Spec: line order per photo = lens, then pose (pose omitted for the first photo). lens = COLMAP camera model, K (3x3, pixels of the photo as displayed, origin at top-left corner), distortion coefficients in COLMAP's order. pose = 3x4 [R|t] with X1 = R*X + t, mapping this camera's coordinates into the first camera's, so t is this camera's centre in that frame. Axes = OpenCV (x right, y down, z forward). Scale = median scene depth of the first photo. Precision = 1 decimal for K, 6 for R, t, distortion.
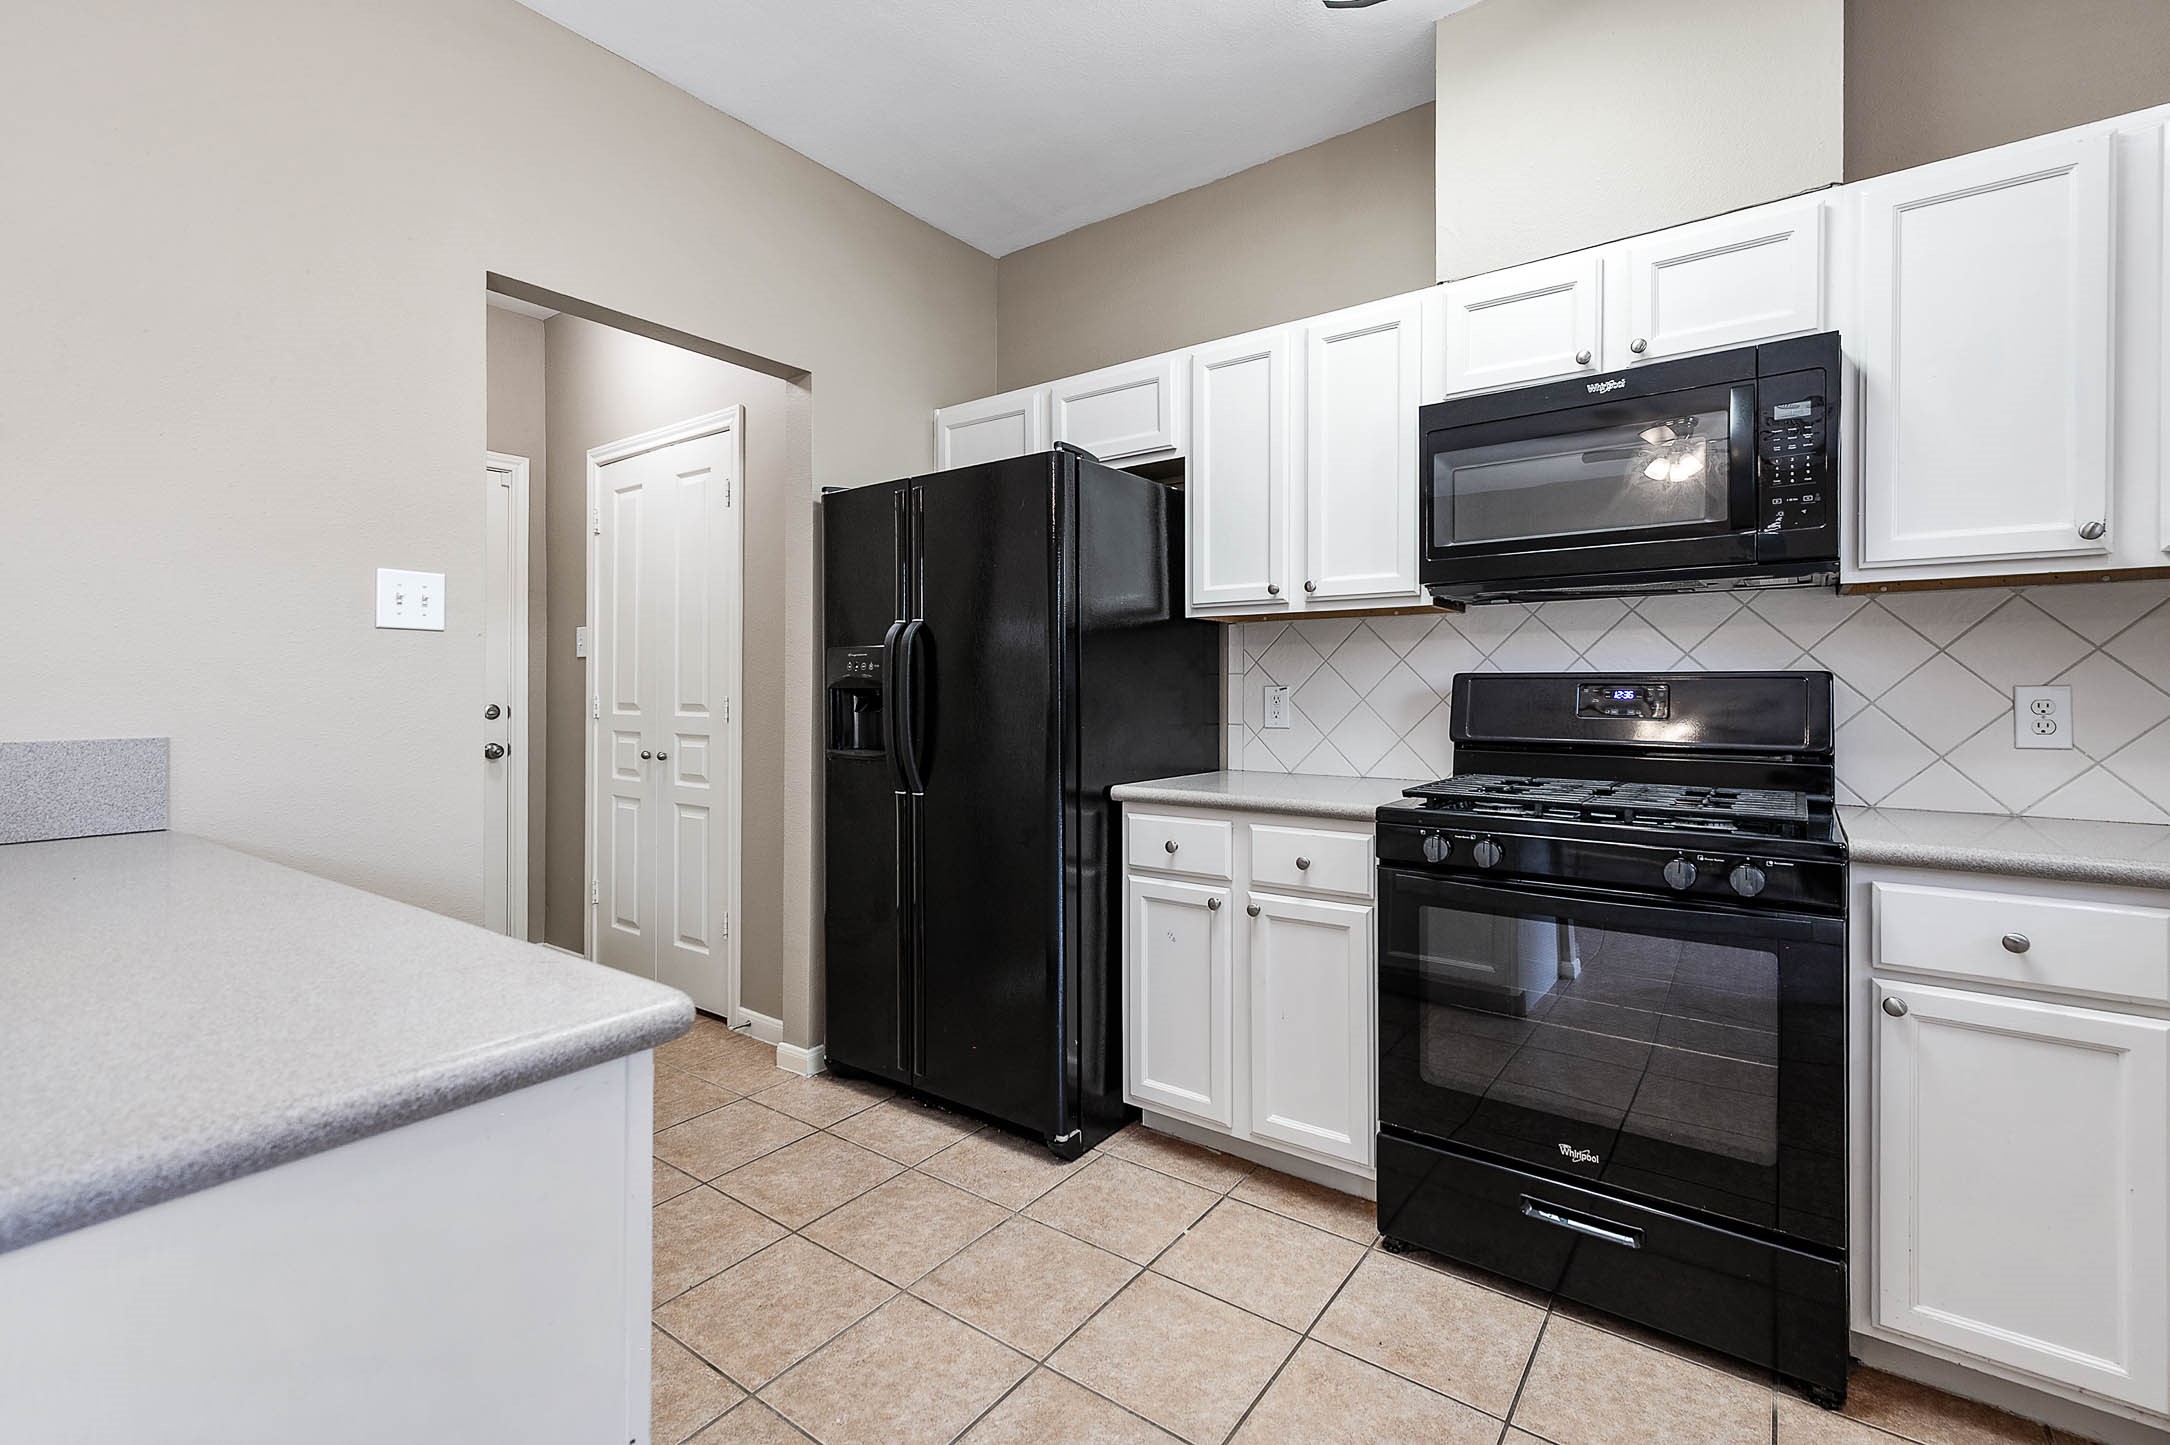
lens RADIAL K [[958.0, 0, 1077.6], [0, 958.0, 690.8], [0, 0, 1]] dist [0.006544, 0.001693]
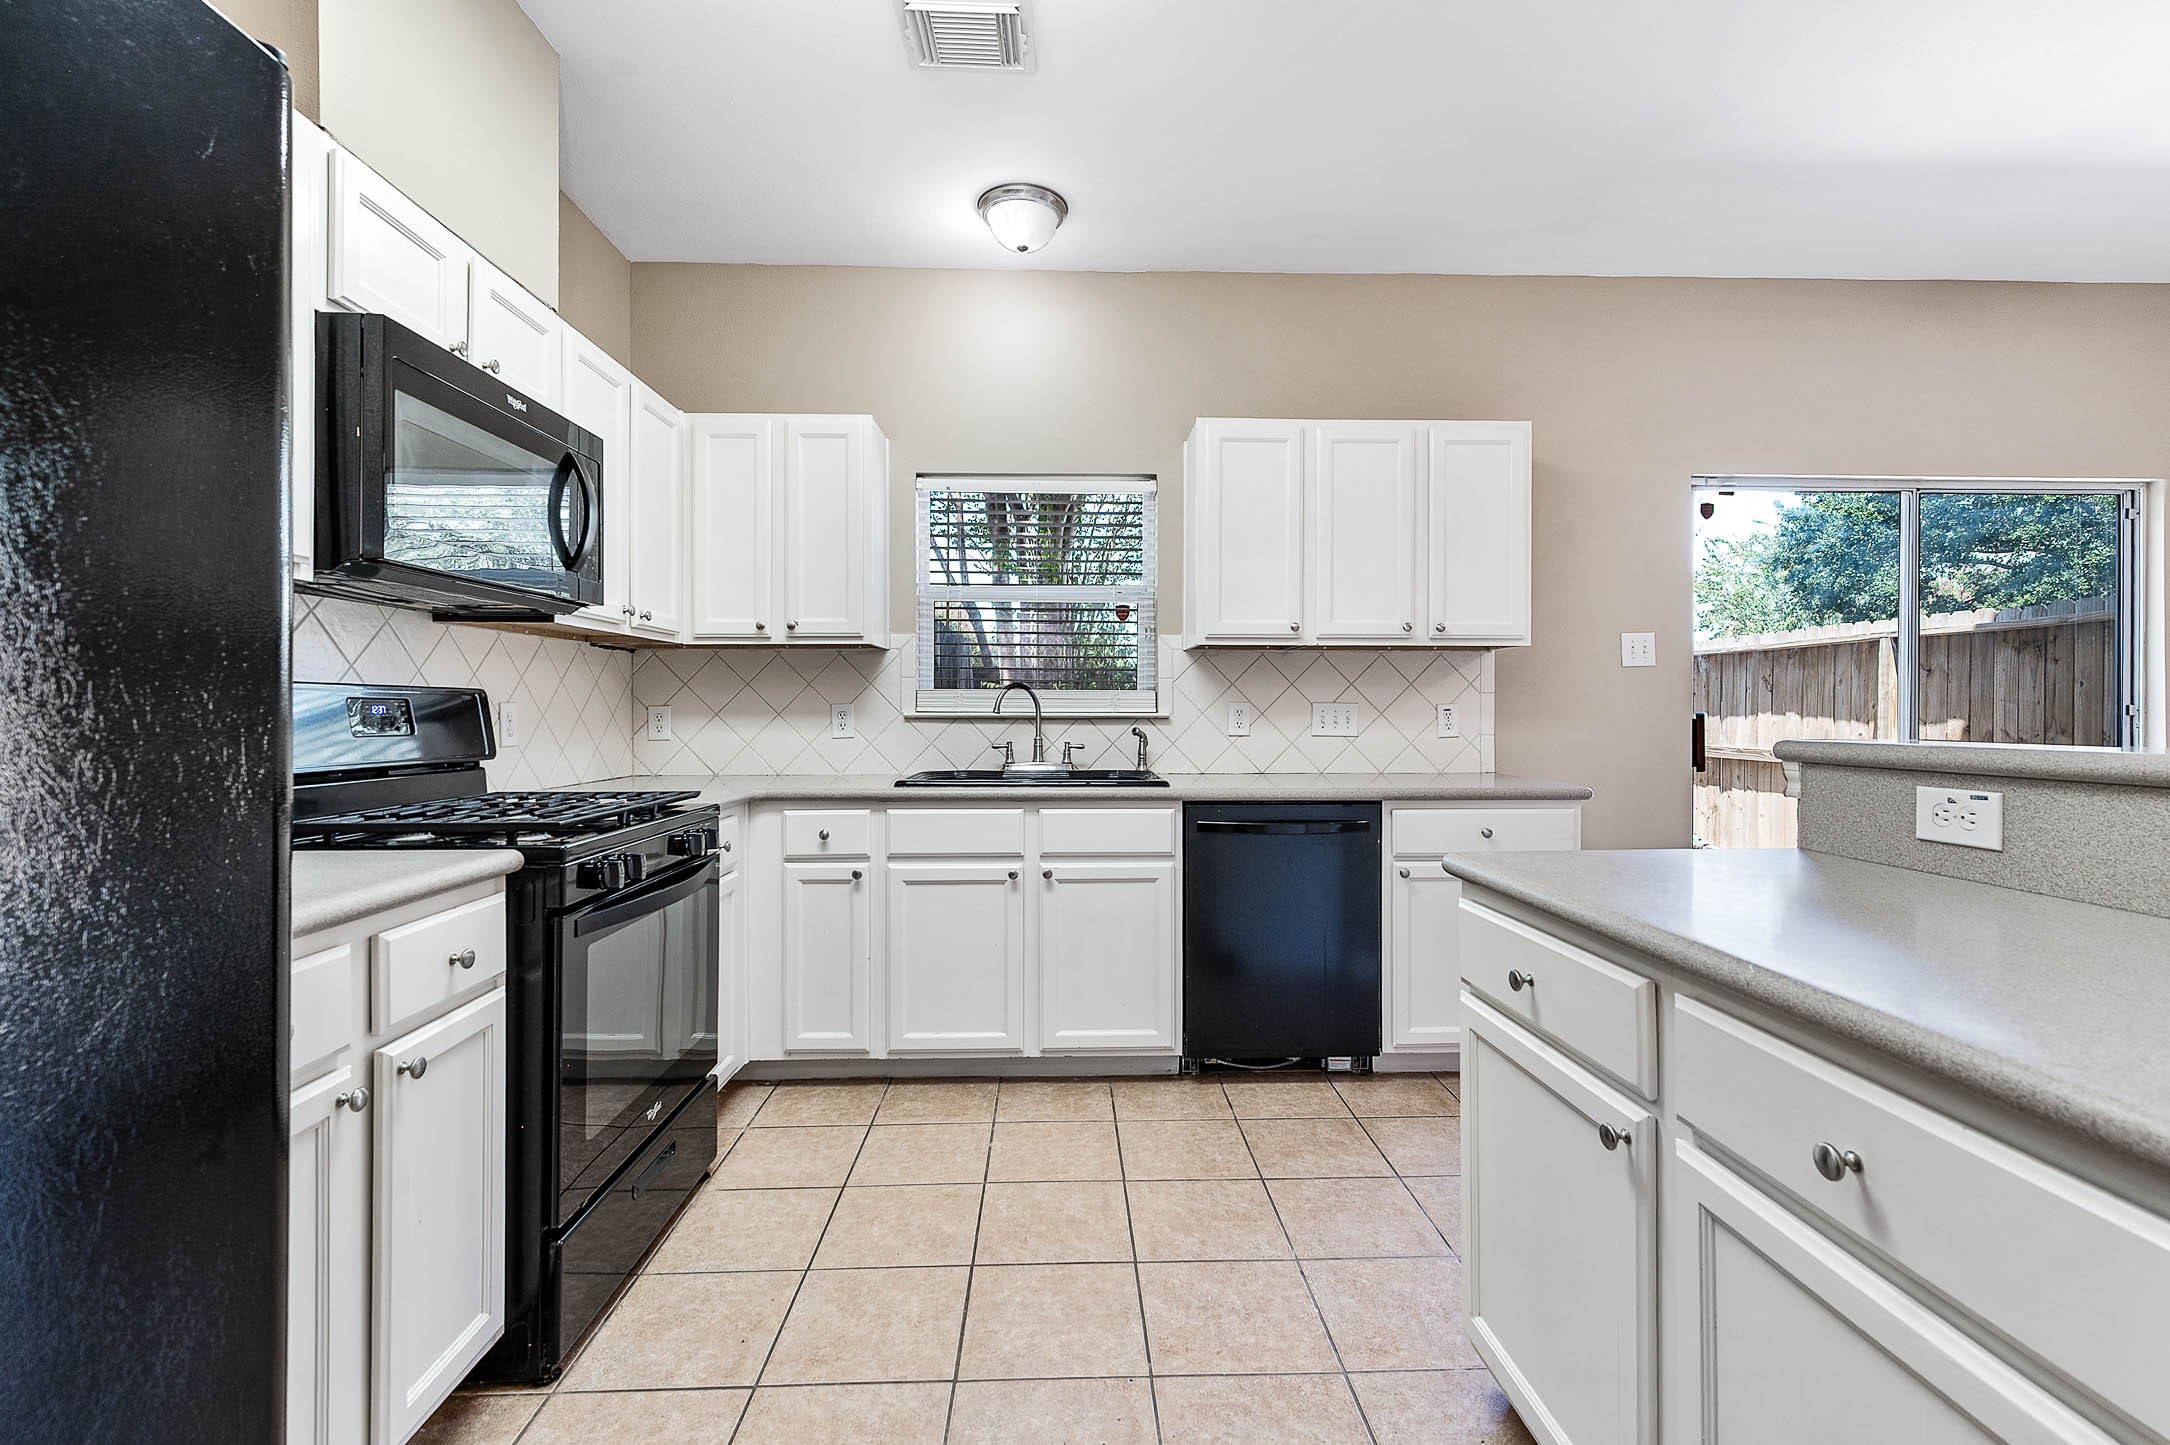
lens RADIAL K [[958.0, 0, 1091.9], [0, 958.0, 708.3], [0, 0, 1]] dist [0.006544, 0.001693]
pose [[-0.626348, -0.001197, 0.779542, -0.567090], [-0.000884, 0.999999, 0.000825, 0.001506], [-0.779543, -0.000172, -0.626349, 1.068989]]
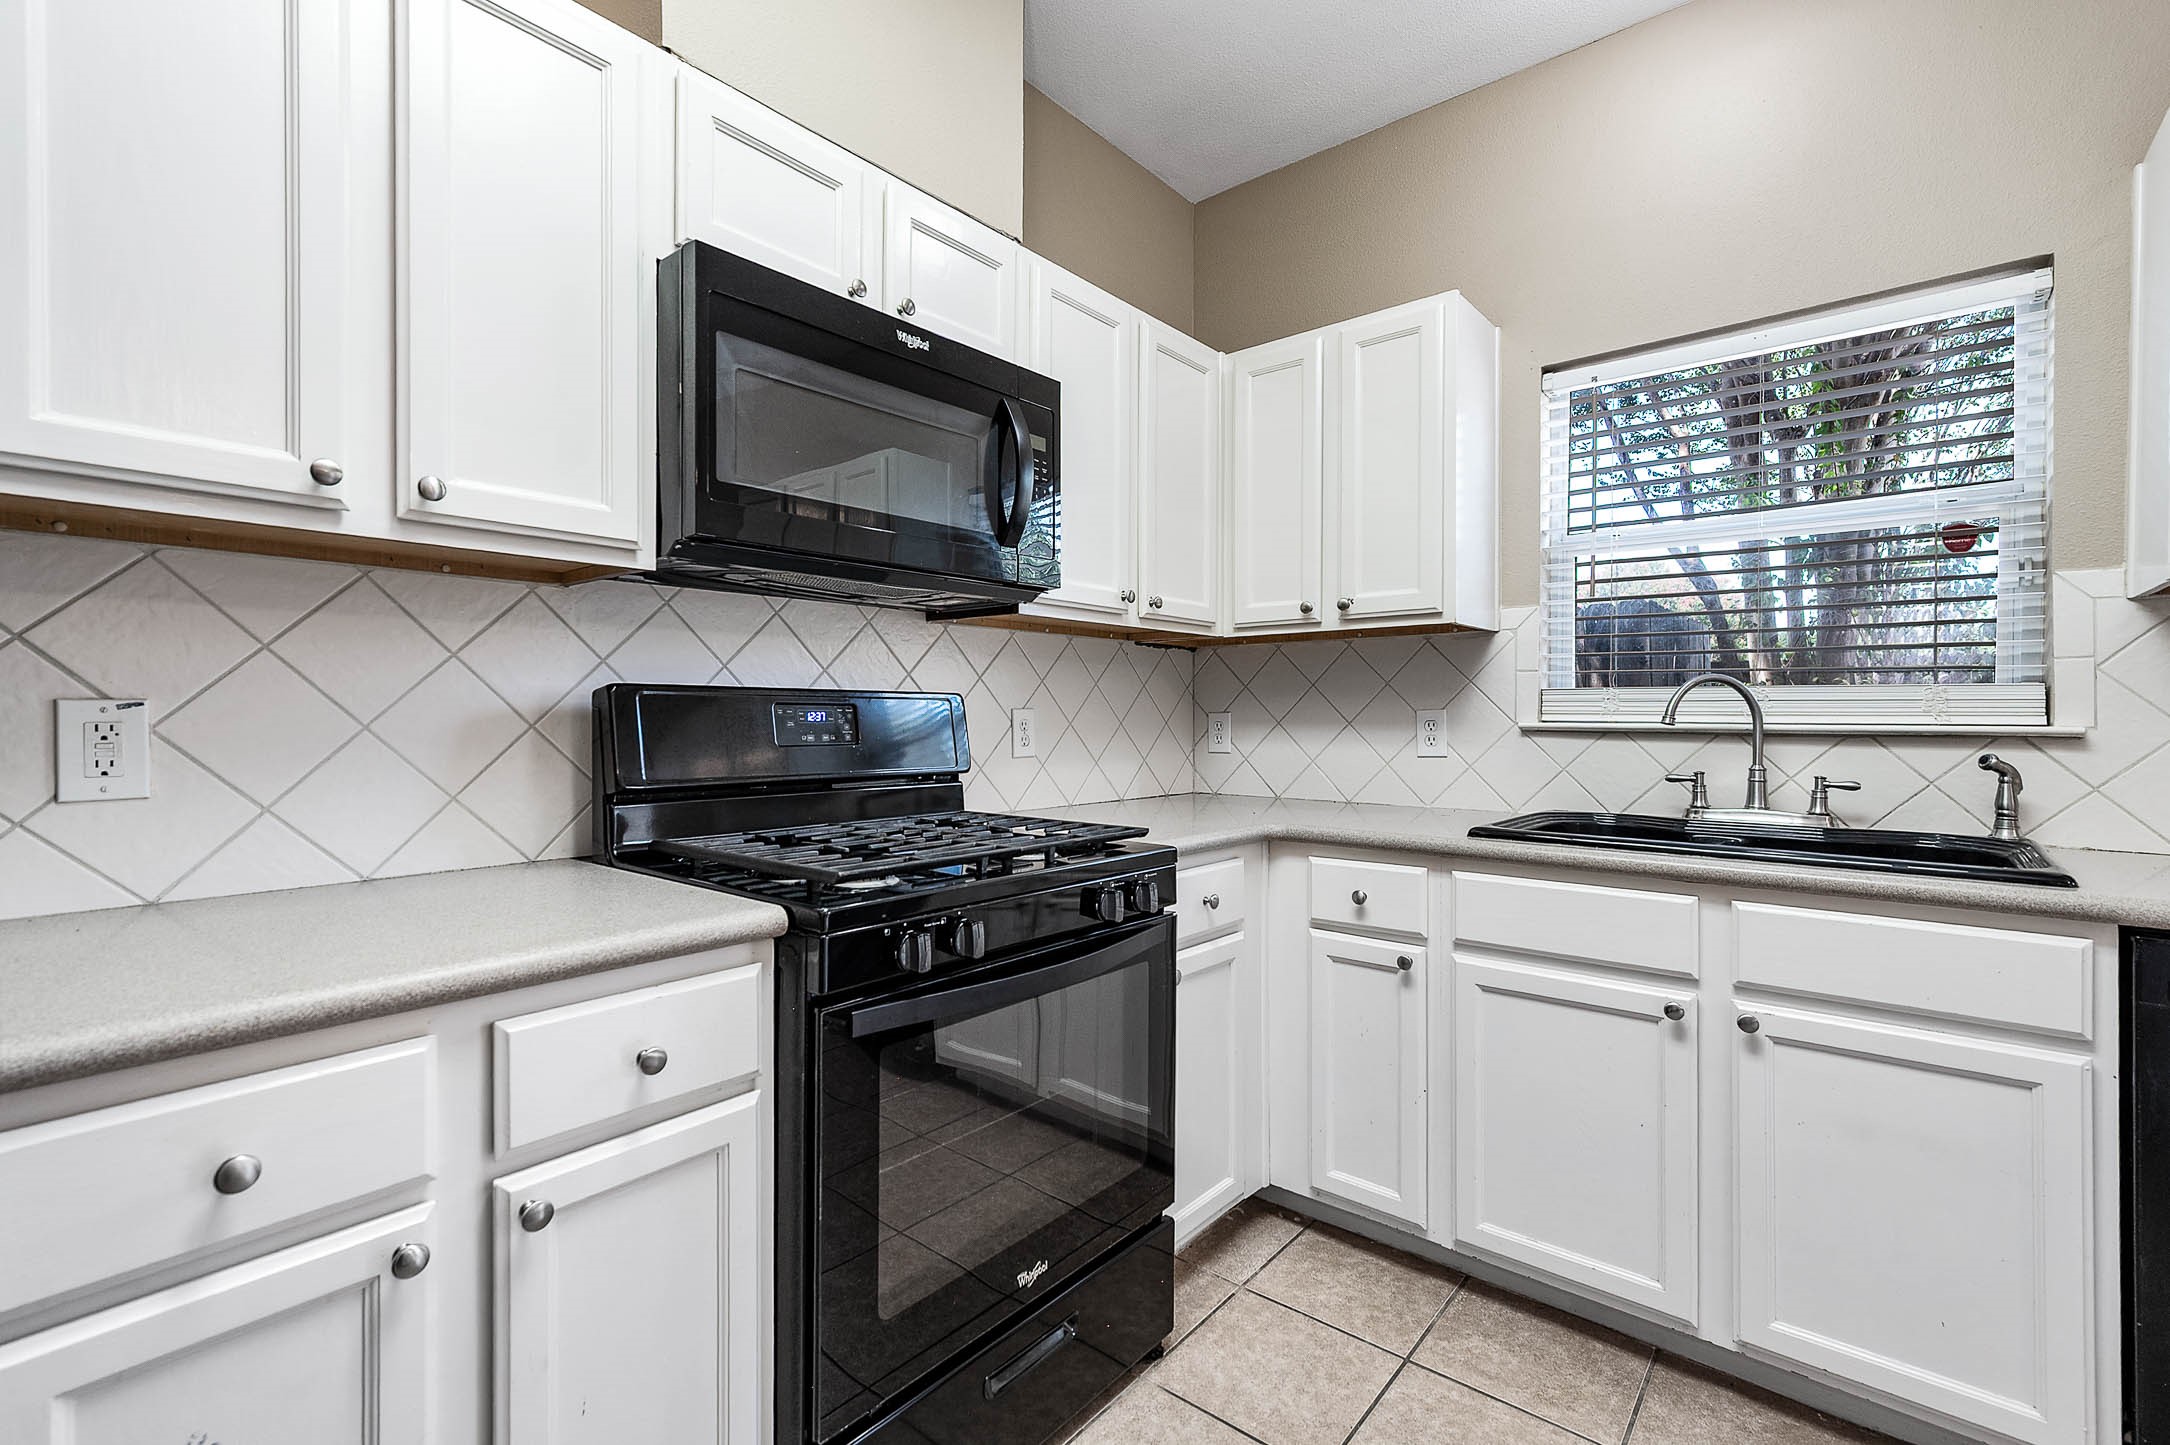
lens RADIAL K [[958.0, 0, 1086.2], [0, 958.0, 718.3], [0, 0, 1]] dist [0.006544, 0.001693]
pose [[0.056655, -0.004797, 0.998382, -0.241408], [-0.001844, 0.999986, 0.004910, 0.000999], [-0.998392, -0.002119, 0.056646, 0.741085]]
